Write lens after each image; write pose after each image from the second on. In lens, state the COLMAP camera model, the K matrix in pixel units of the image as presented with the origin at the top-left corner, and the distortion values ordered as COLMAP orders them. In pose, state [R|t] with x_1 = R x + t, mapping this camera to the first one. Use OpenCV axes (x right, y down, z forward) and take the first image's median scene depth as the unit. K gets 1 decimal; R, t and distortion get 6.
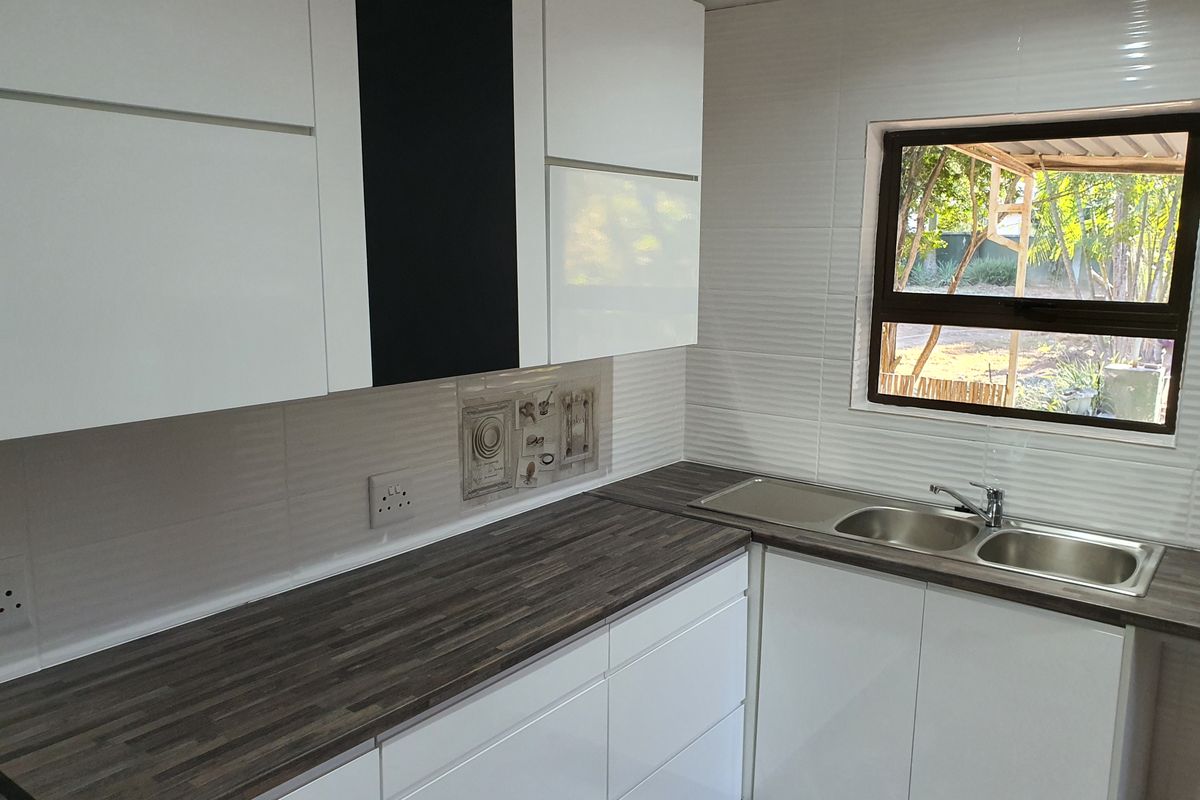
lens RADIAL K [[938.3, 0, 597.5], [0, 938.3, 406.9], [0, 0, 1]] dist [0.150645, -0.019238]
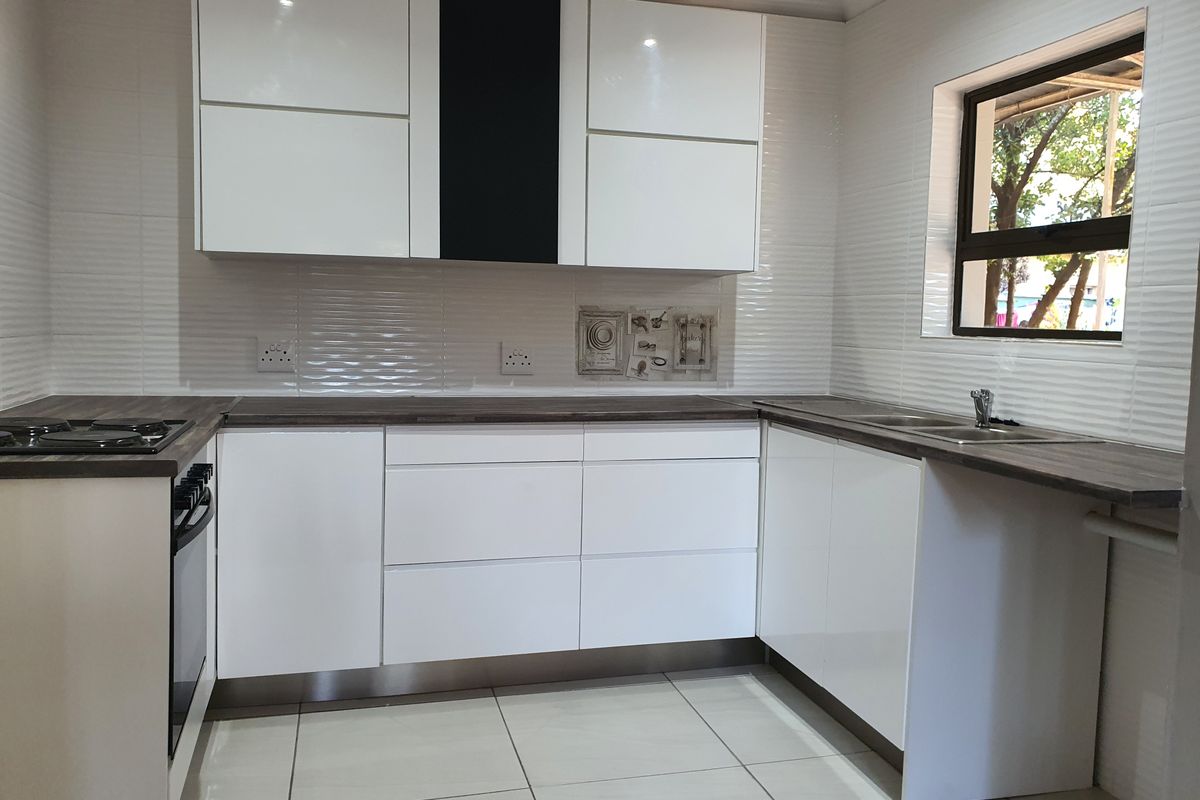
lens RADIAL K [[938.3, 0, 596.0], [0, 938.3, 401.1], [0, 0, 1]] dist [0.150645, -0.019238]
pose [[0.795250, 0.055694, -0.603719, 0.714654], [-0.114276, 0.991693, -0.059044, 0.207723], [0.595415, 0.115945, 0.795008, -0.136890]]
